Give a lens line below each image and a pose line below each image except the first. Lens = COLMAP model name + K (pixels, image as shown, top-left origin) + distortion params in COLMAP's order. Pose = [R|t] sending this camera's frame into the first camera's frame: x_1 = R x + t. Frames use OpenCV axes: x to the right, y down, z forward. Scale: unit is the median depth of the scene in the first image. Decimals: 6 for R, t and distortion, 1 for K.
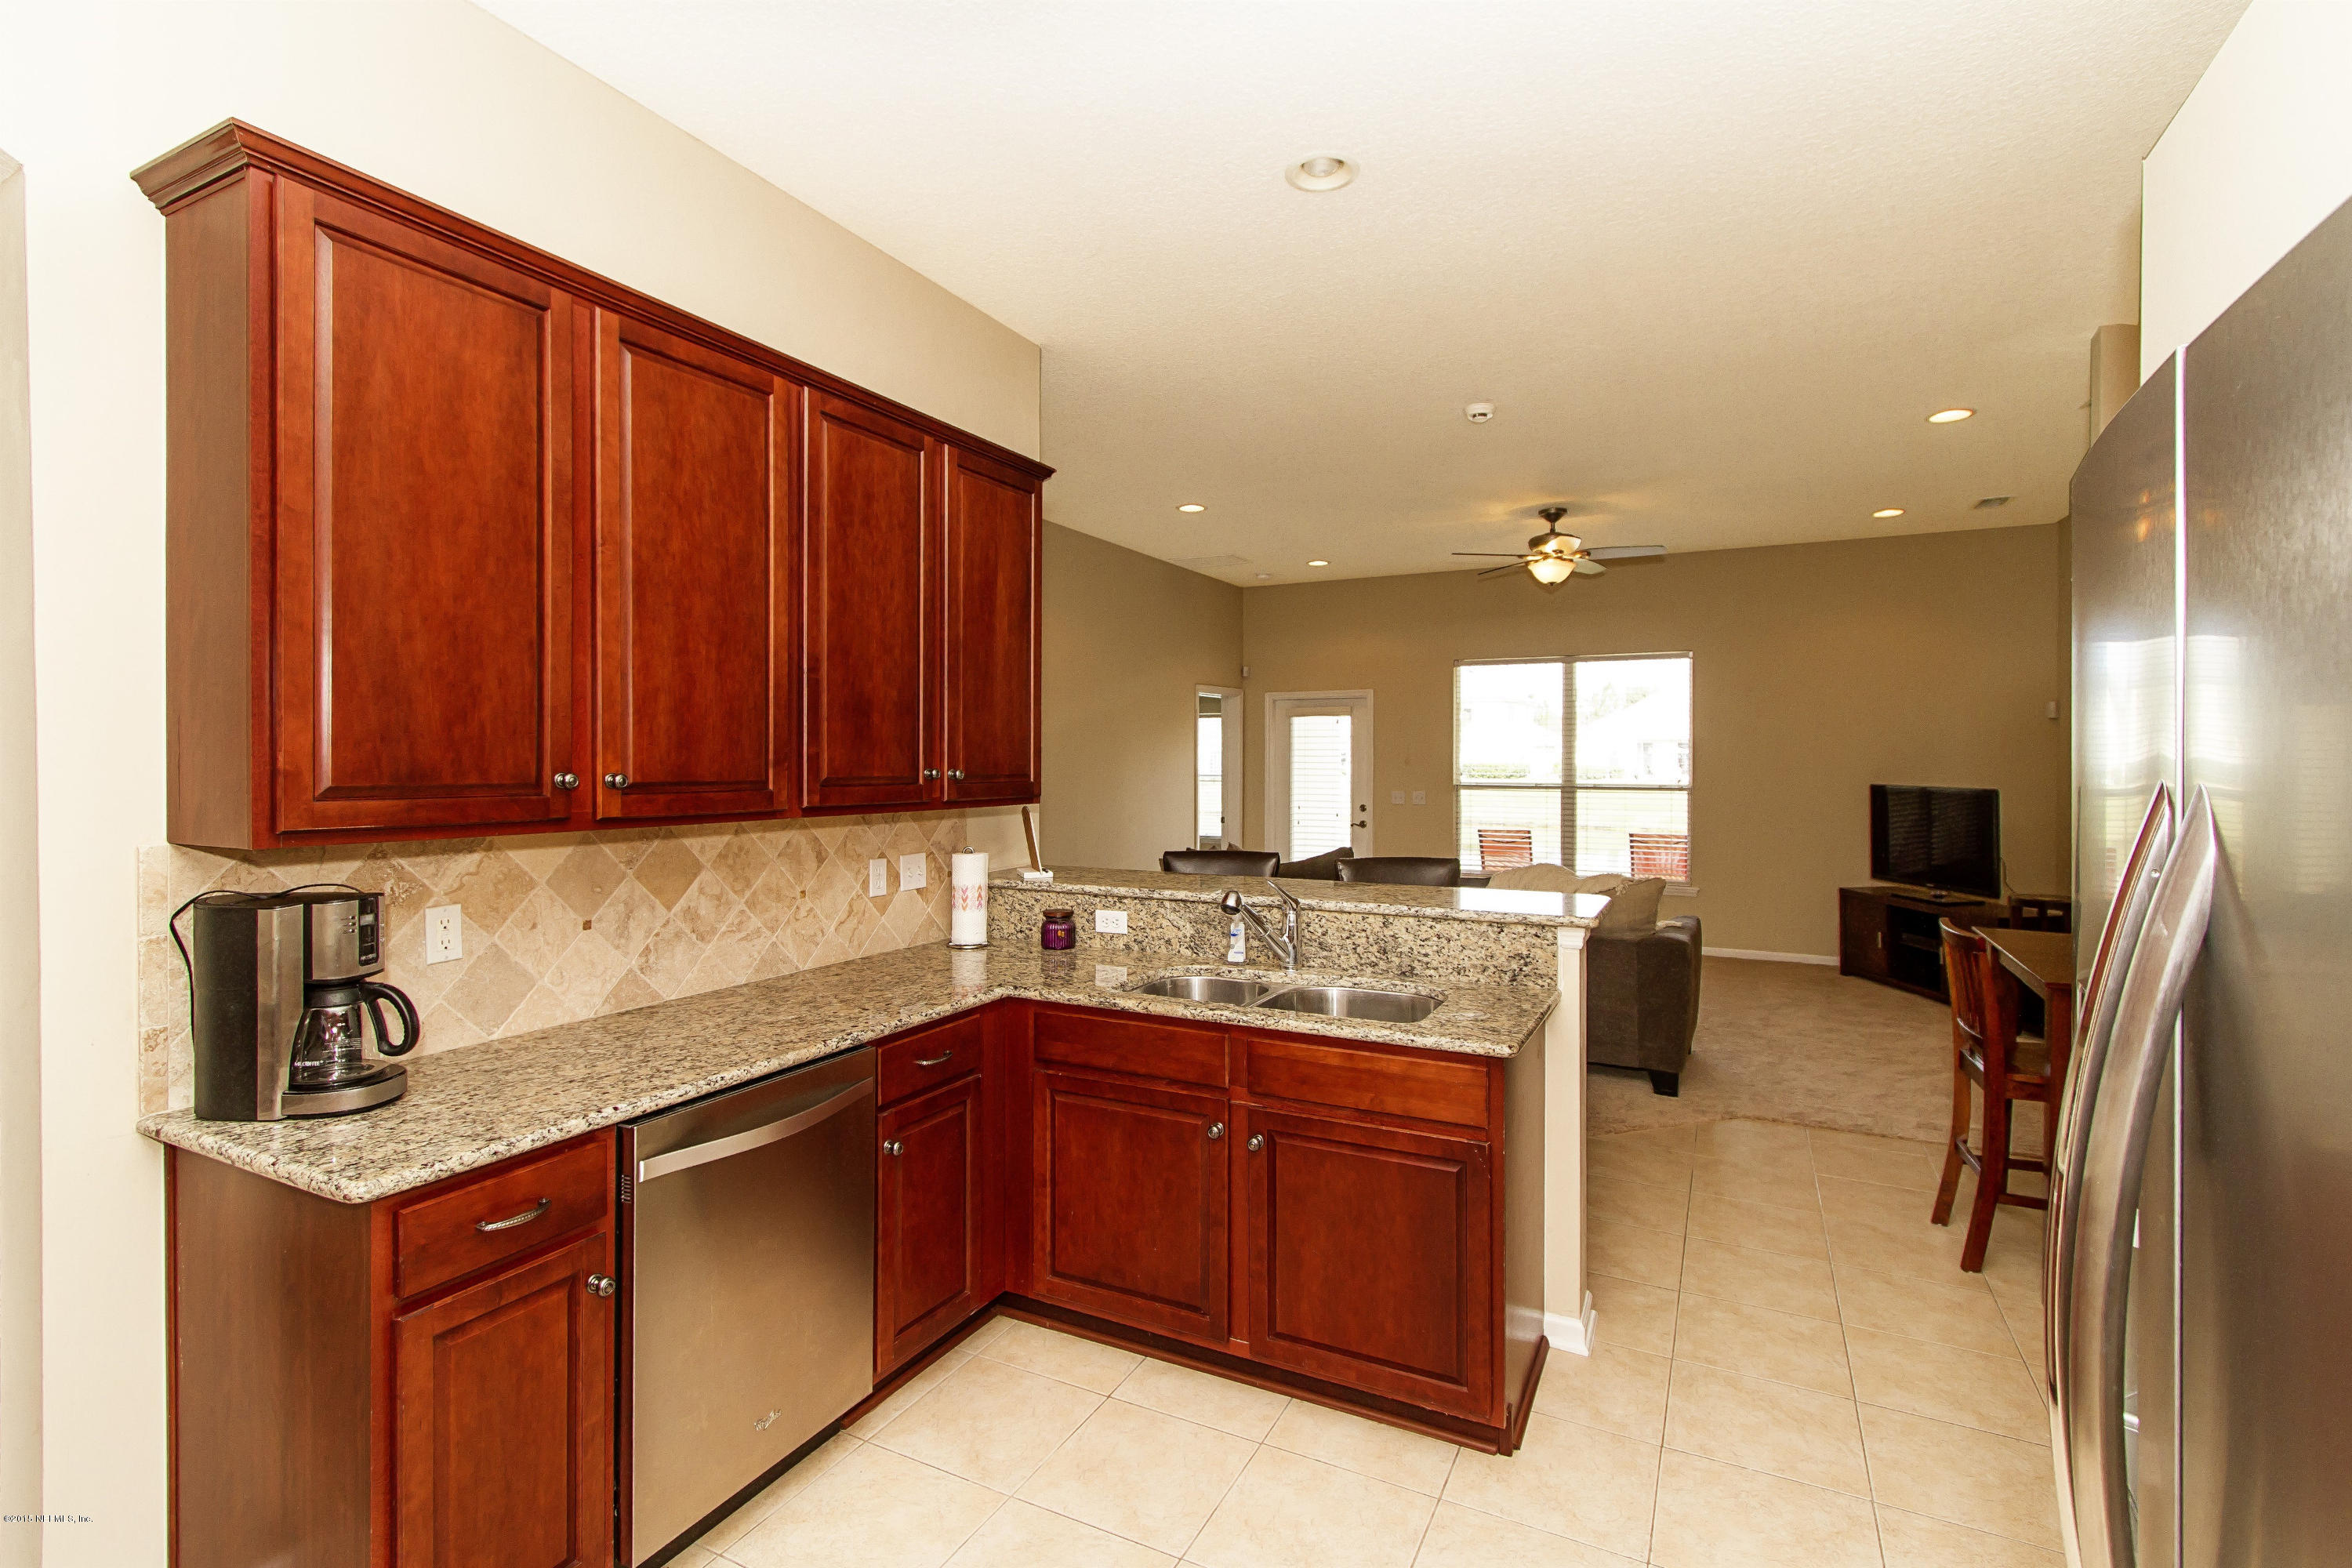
lens RADIAL K [[1078.1, 0, 1176.0], [0, 1078.1, 784.0], [0, 0, 1]] dist [0.002716, -0.000089]
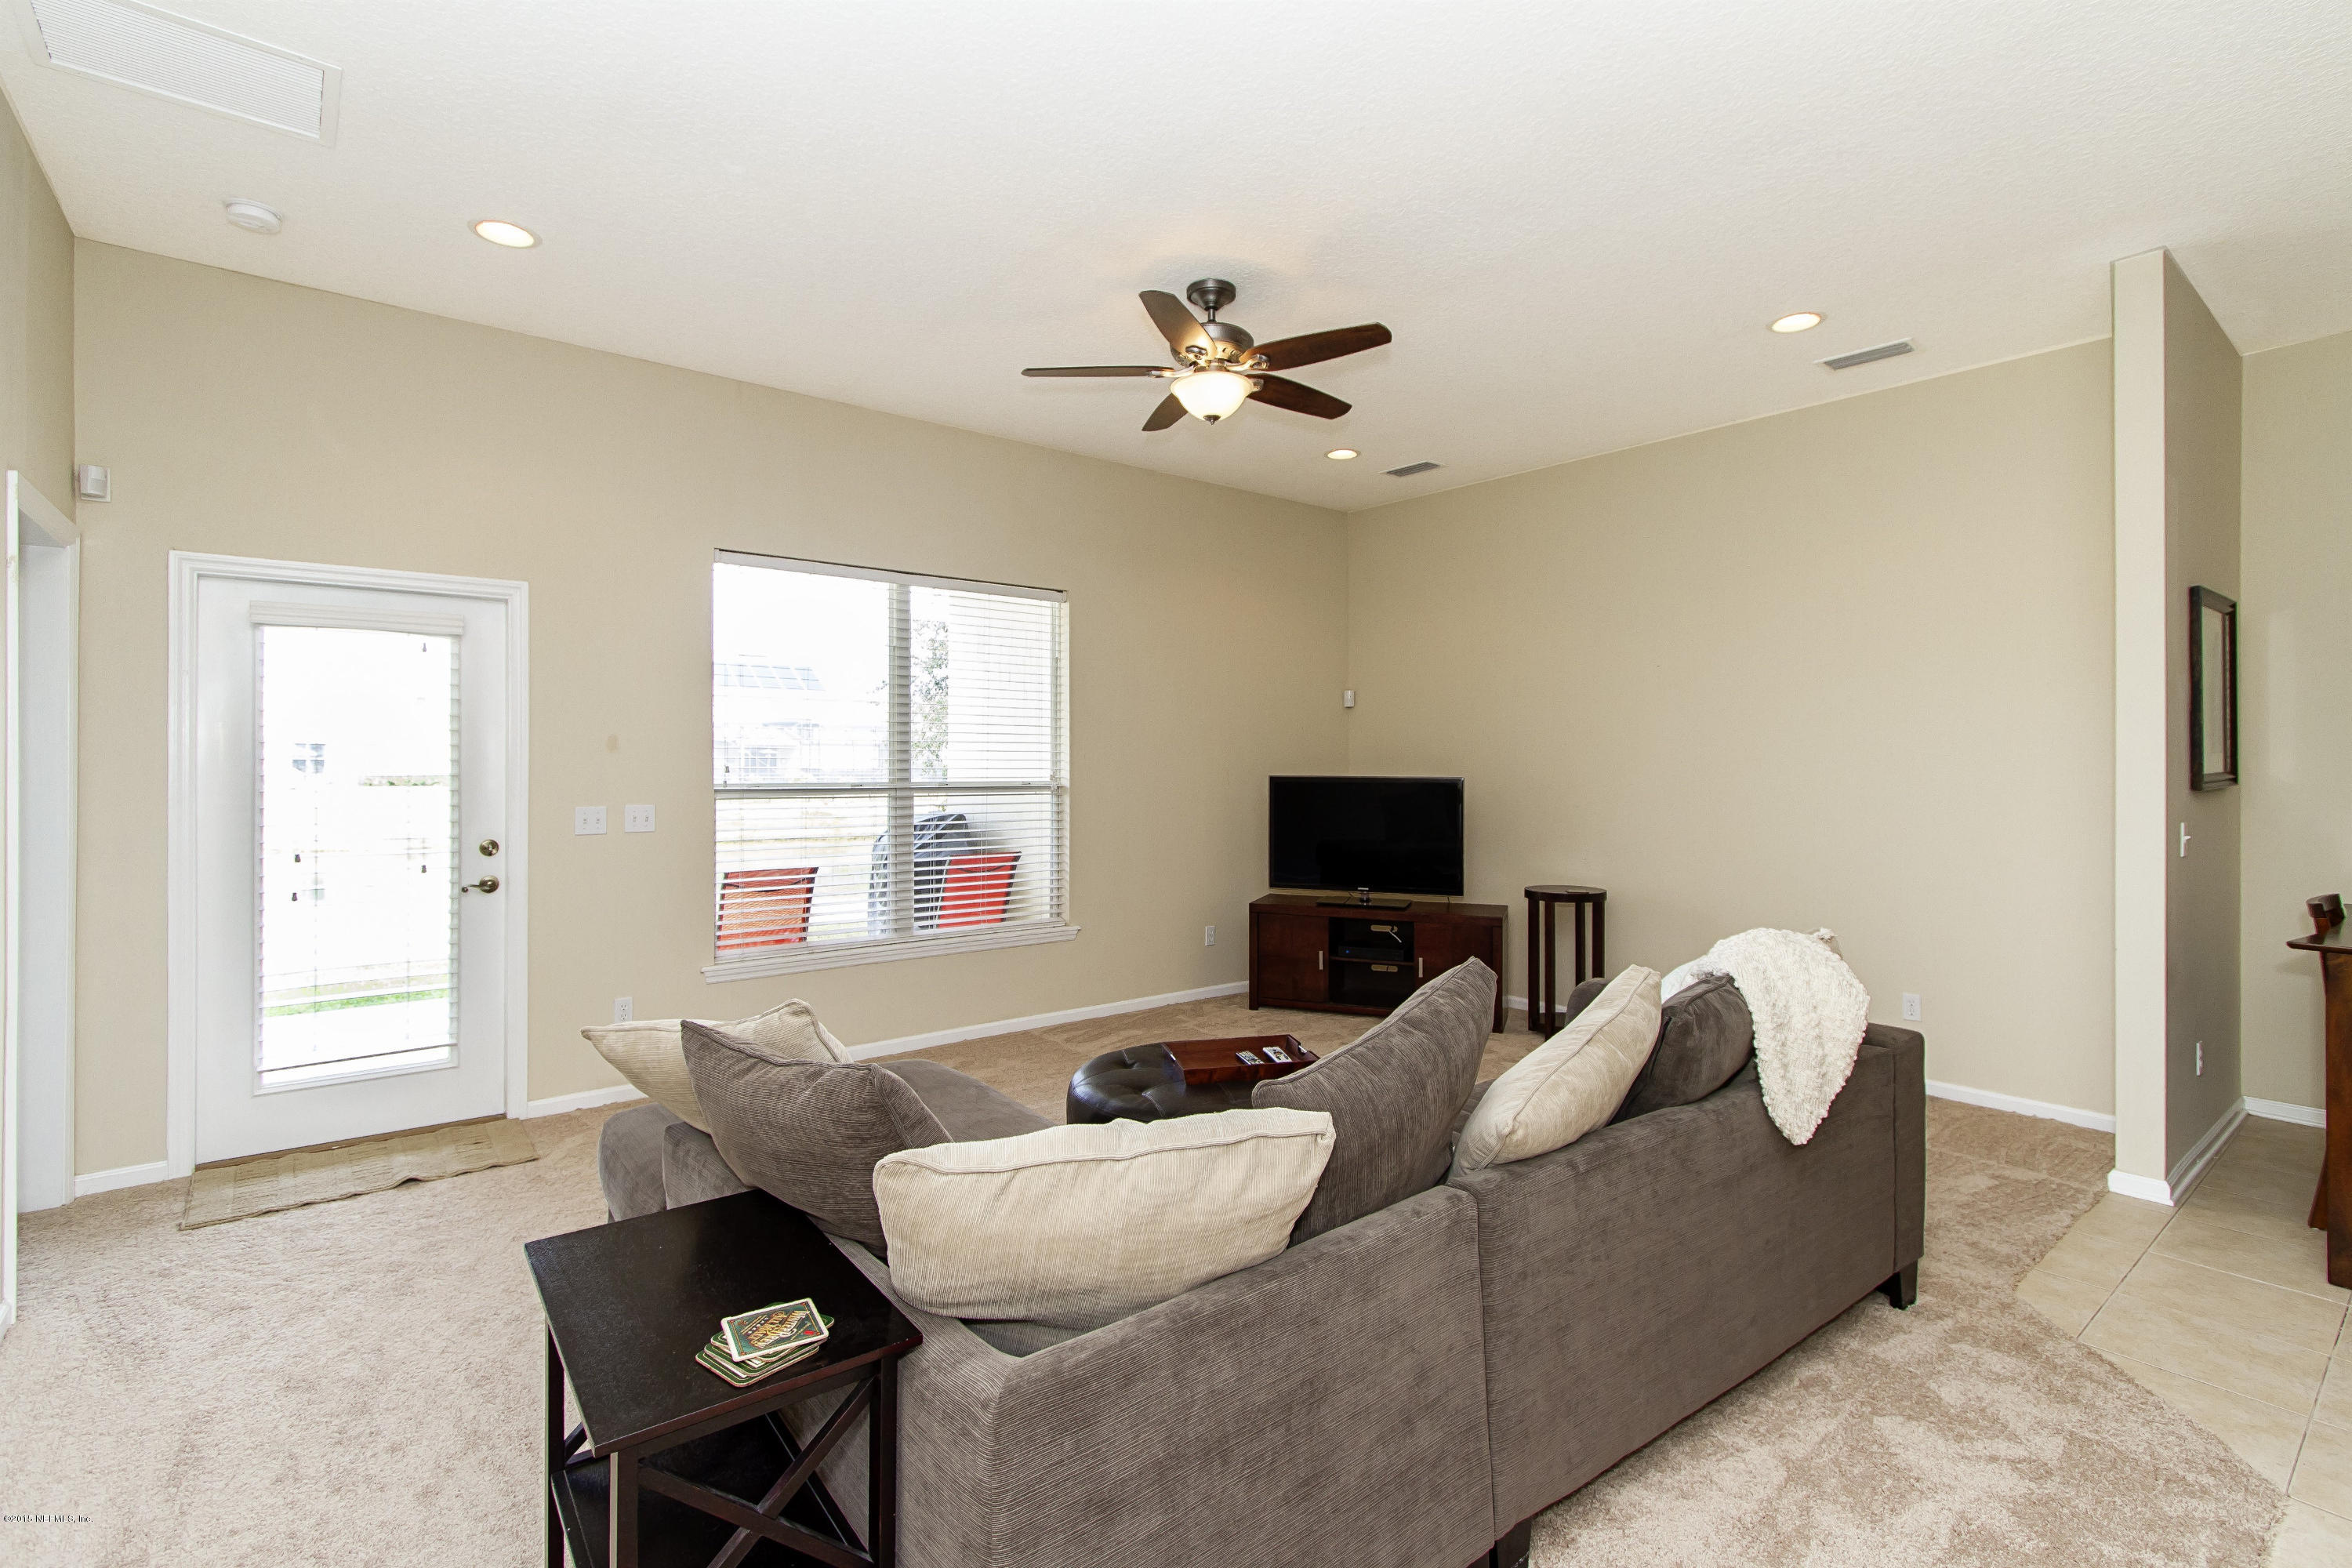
lens RADIAL K [[1078.1, 0, 1176.0], [0, 1078.1, 784.0], [0, 0, 1]] dist [0.002716, -0.000089]
pose [[0.406188, -0.017059, 0.913630, -0.131735], [0.023813, 0.999684, 0.008079, -0.000721], [-0.913479, 0.018475, 0.406466, 0.613162]]
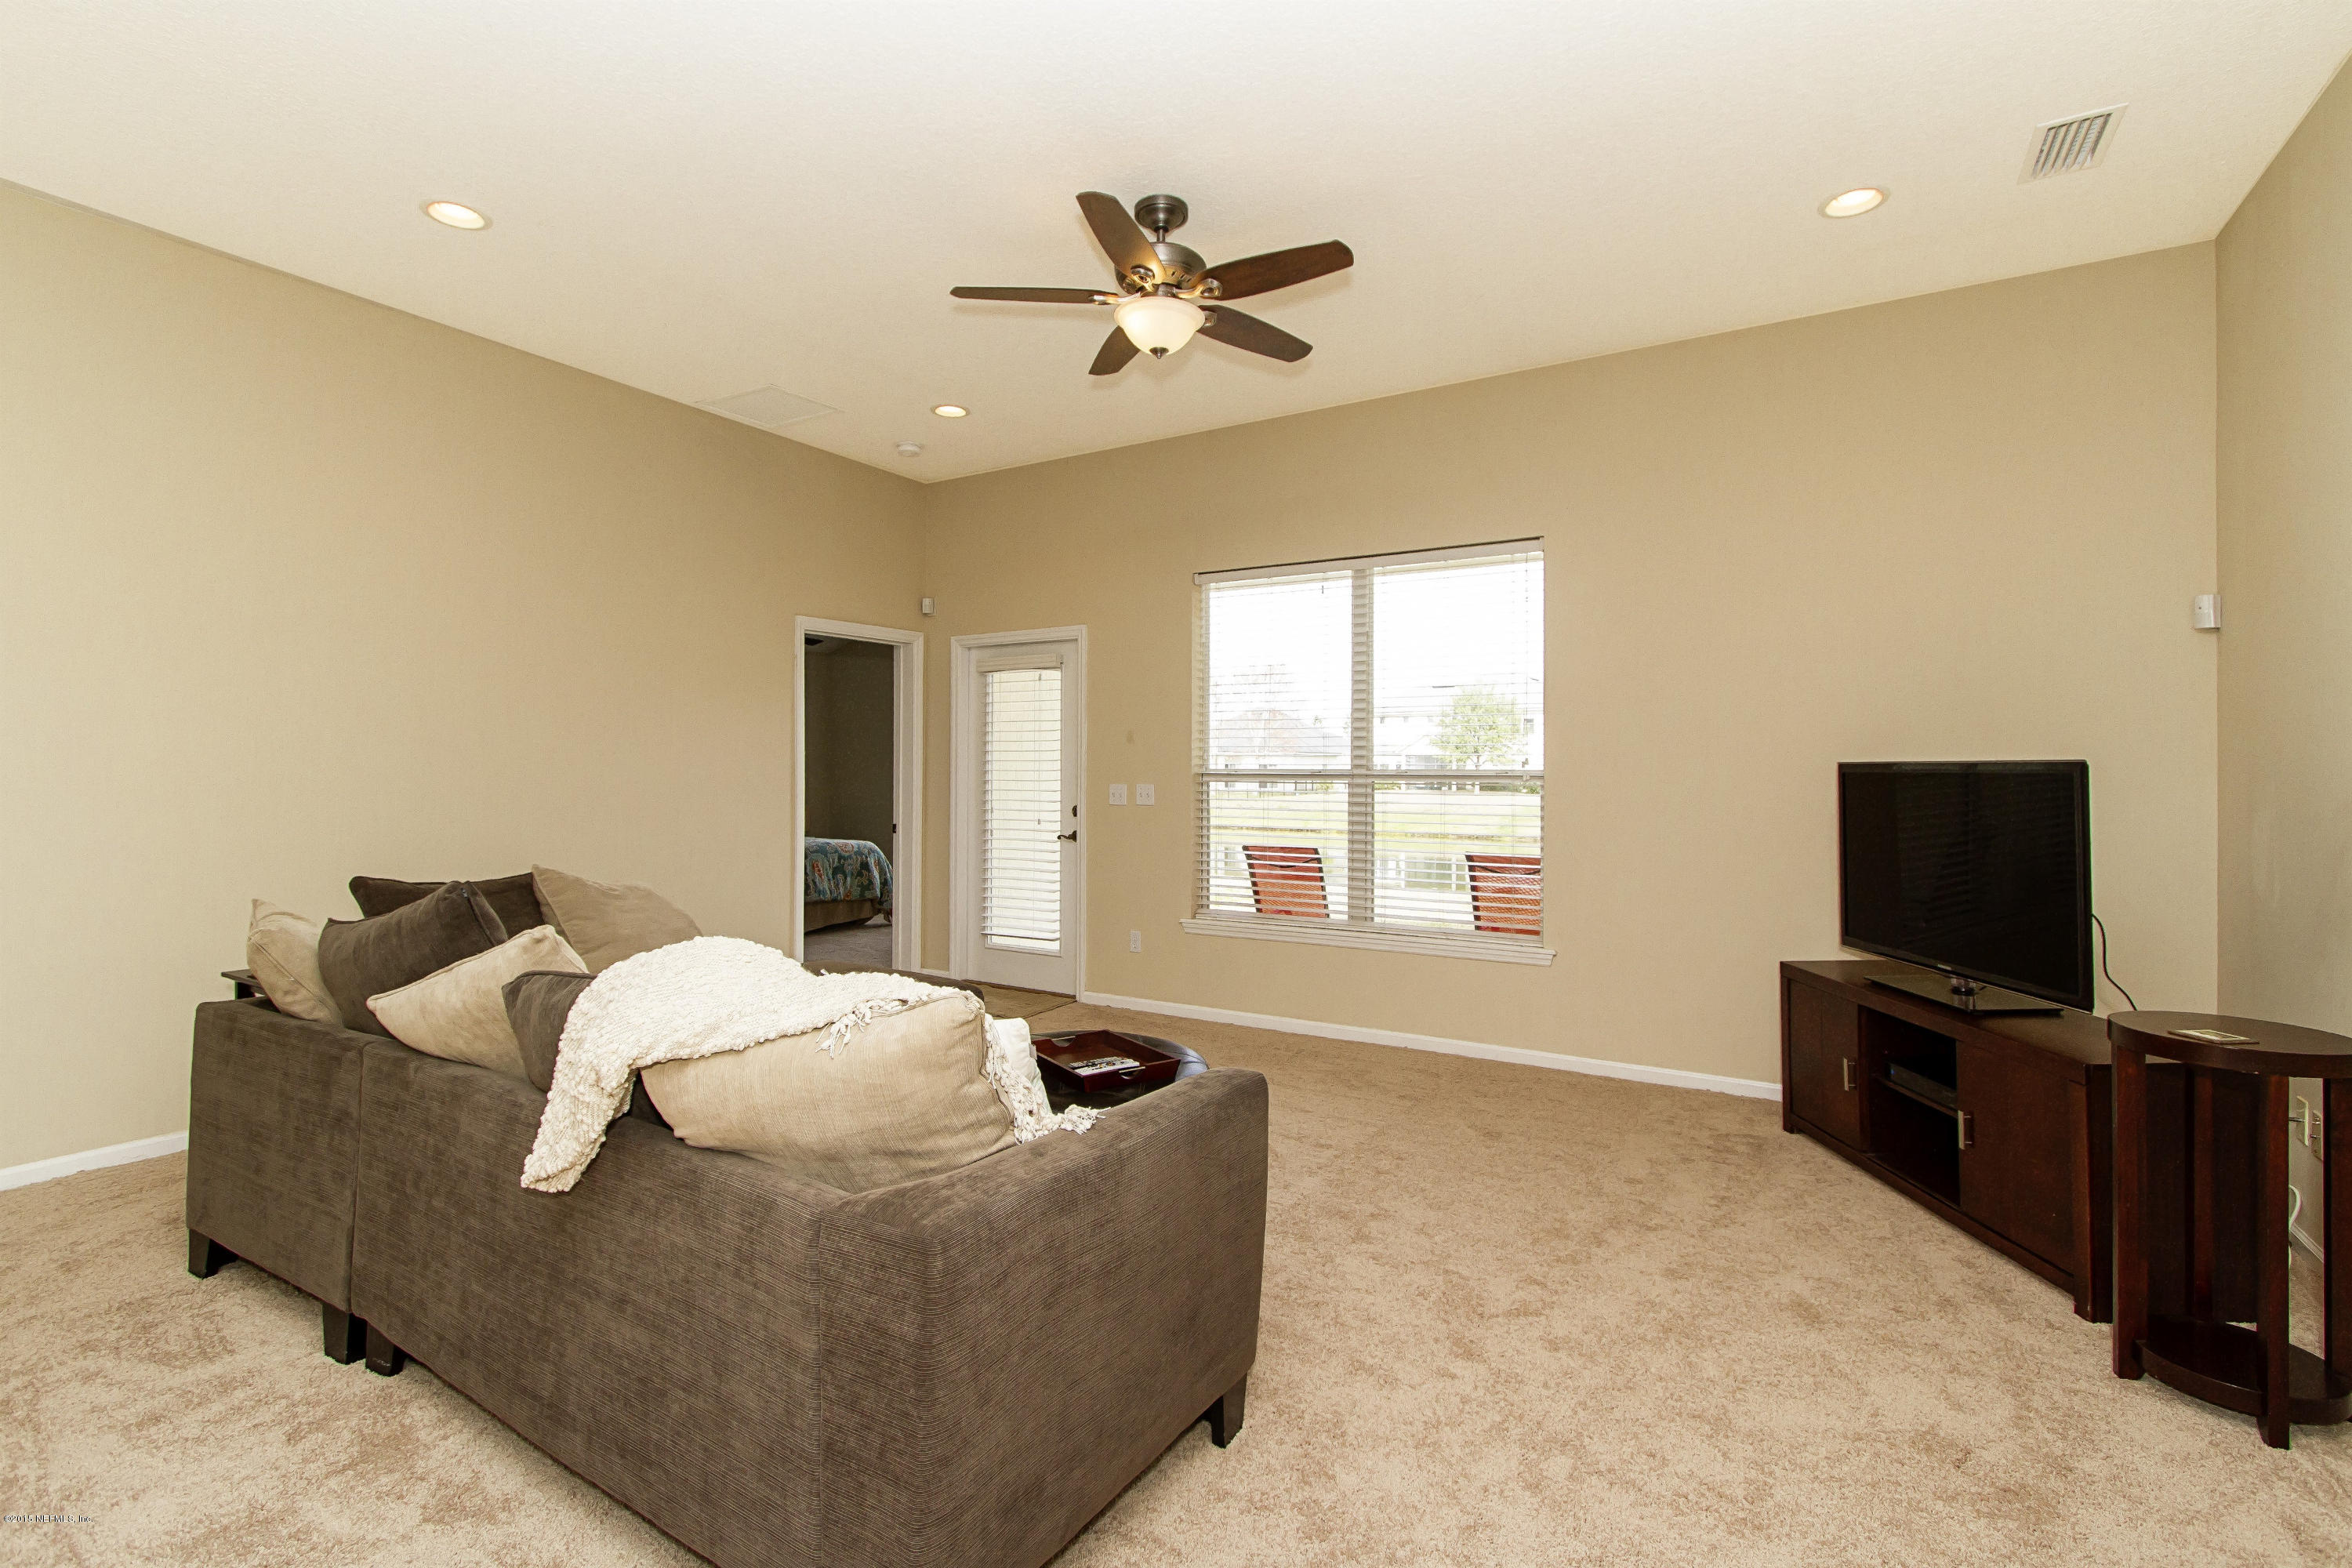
lens RADIAL K [[1073.4, 0, 1182.0], [0, 1073.4, 770.7], [0, 0, 1]] dist [0.002262, 0.000387]
pose [[0.997460, 0.003966, -0.071124, 0.310385], [-0.006012, 0.999573, -0.028586, 0.018400], [0.070980, 0.028941, 0.997058, 0.392527]]
